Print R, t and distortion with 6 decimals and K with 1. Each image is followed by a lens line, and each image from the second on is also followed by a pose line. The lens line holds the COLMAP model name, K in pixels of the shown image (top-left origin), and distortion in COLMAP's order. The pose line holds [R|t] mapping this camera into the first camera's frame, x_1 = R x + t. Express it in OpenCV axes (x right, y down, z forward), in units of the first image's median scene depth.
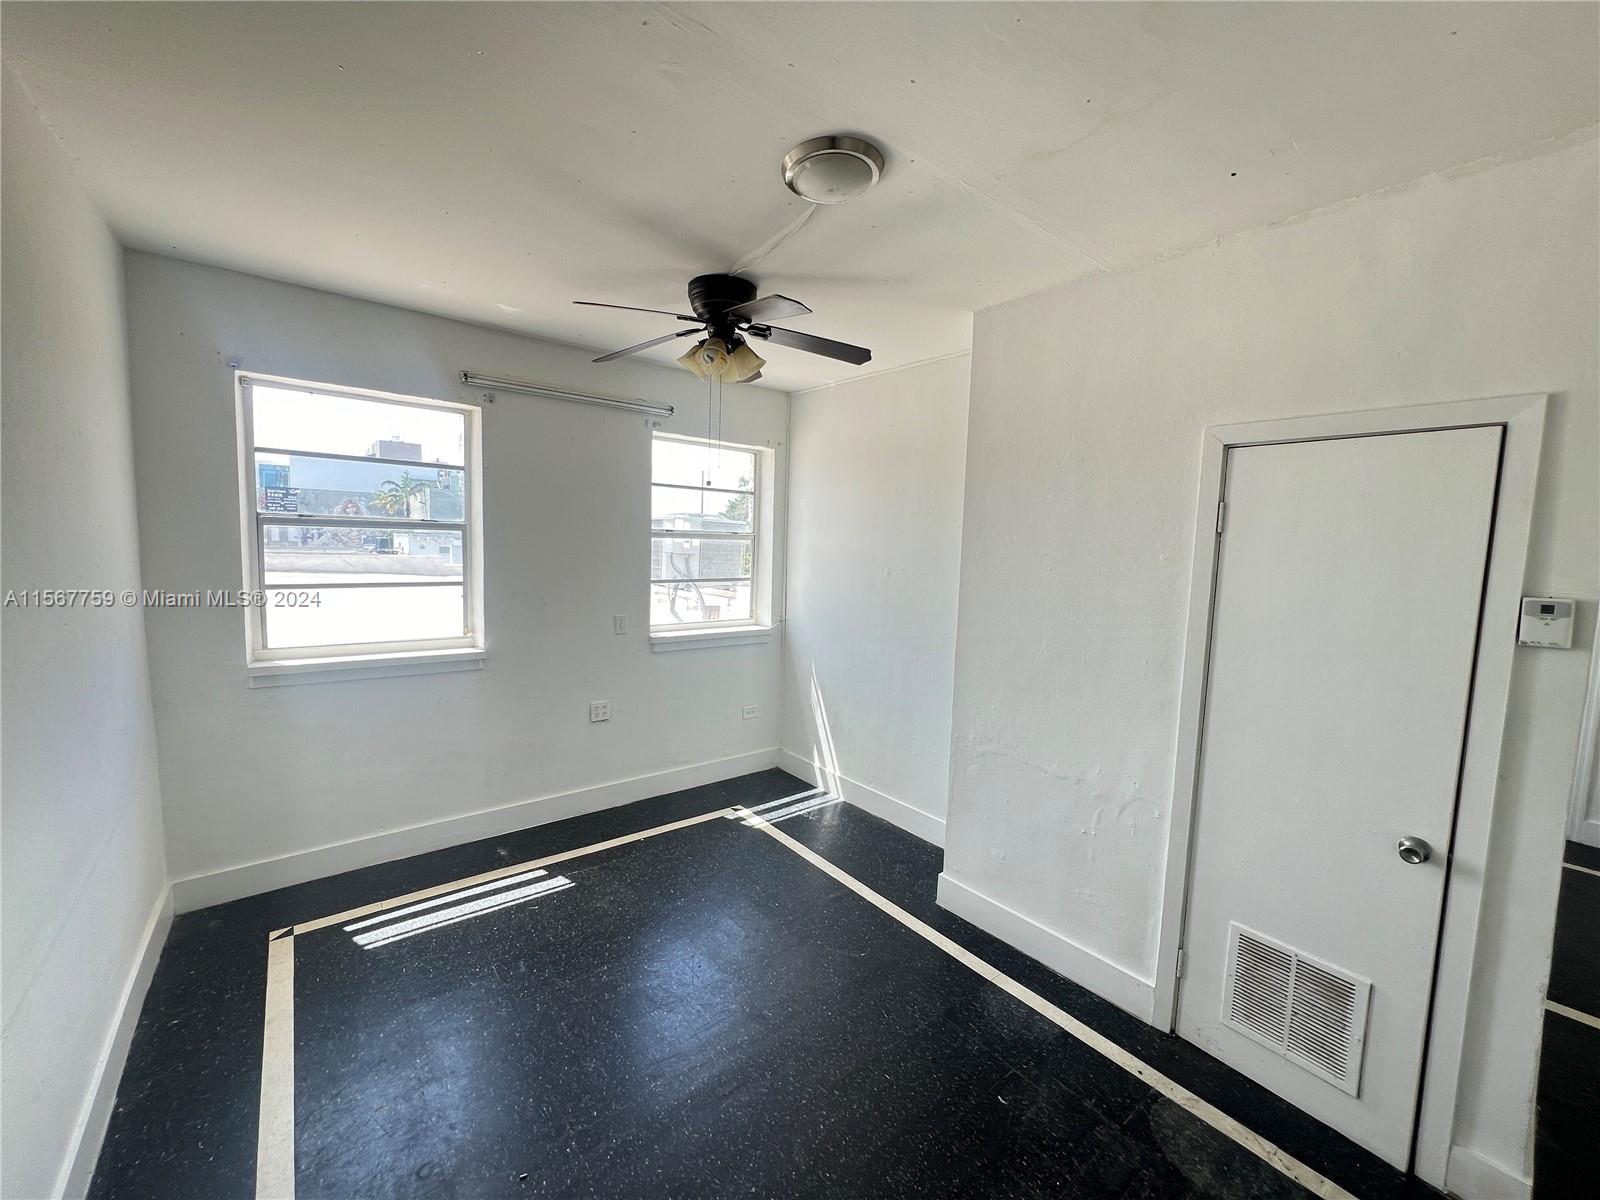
lens RADIAL K [[638.5, 0, 797.0], [0, 638.5, 603.5], [0, 0, 1]] dist [-0.001055, 0.000195]
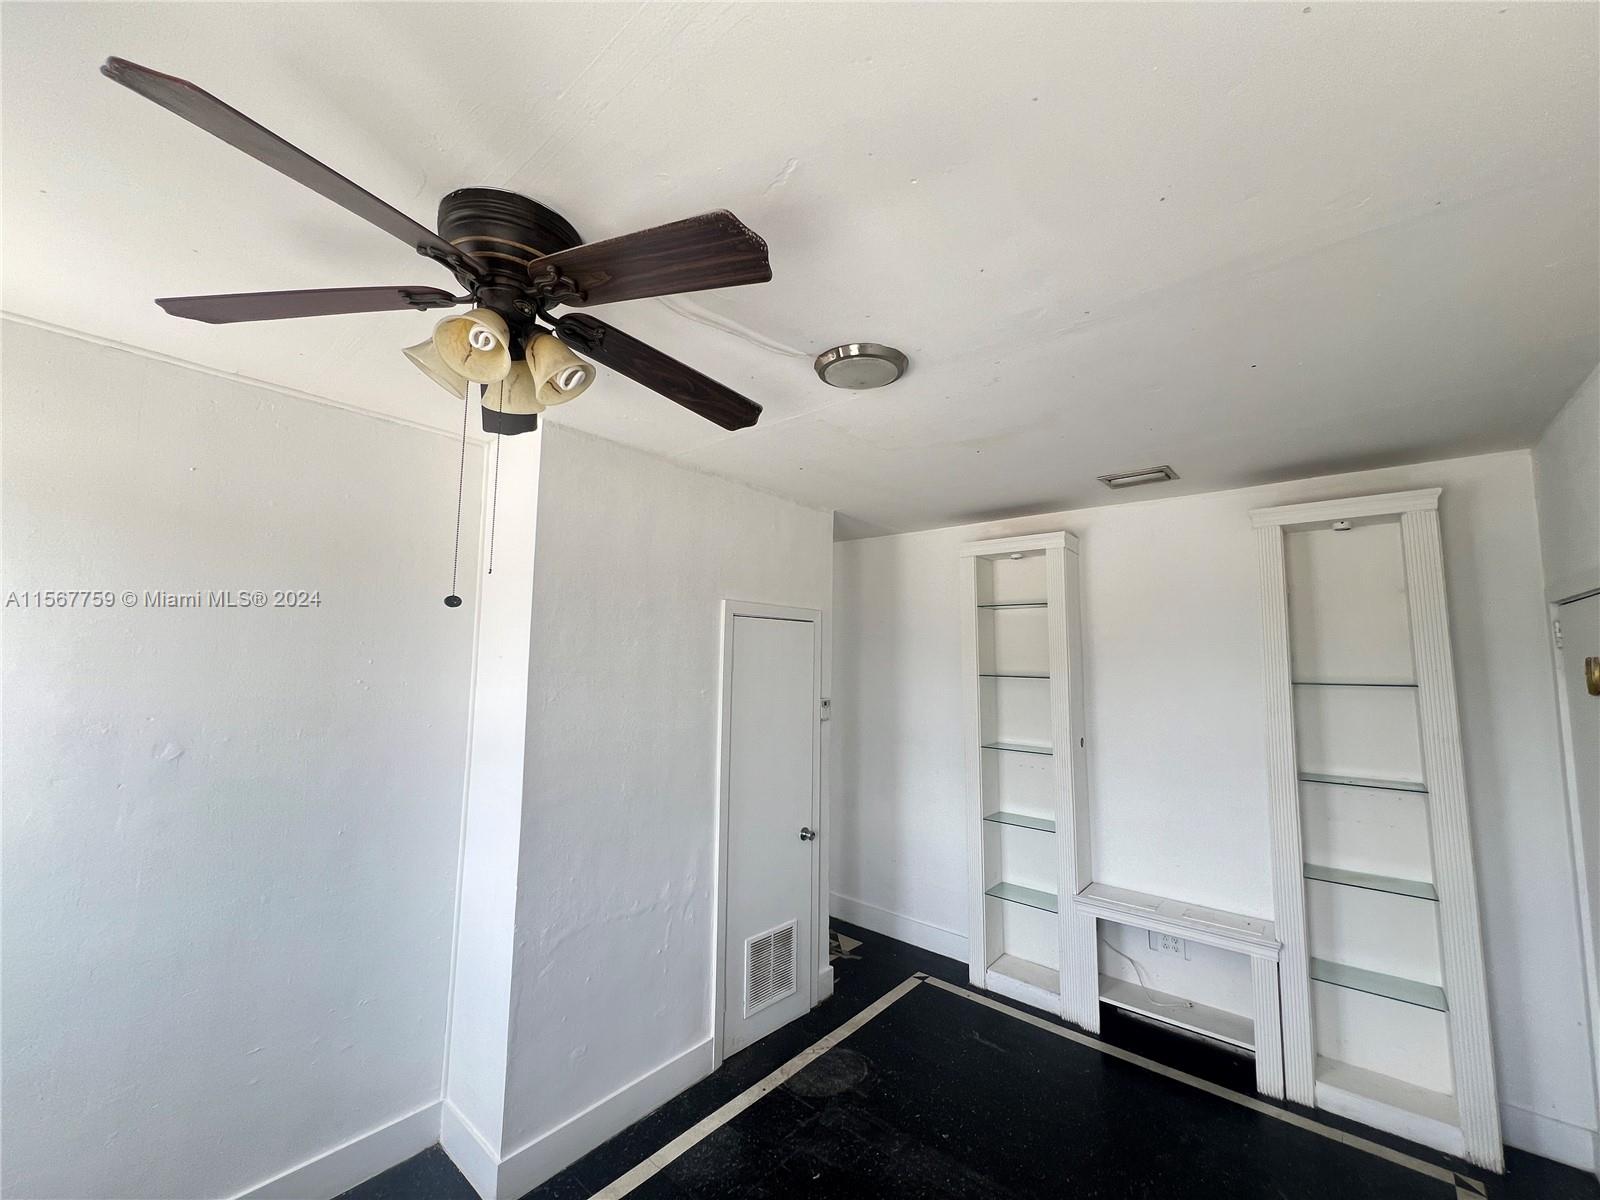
lens RADIAL K [[638.5, 0, 797.3], [0, 638.5, 601.2], [0, 0, 1]] dist [-0.001055, 0.000195]
pose [[-0.187302, 0.060281, 0.980451, -0.831681], [0.078889, 0.995814, -0.046155, -0.197101], [-0.979129, 0.068701, -0.191274, 1.141321]]
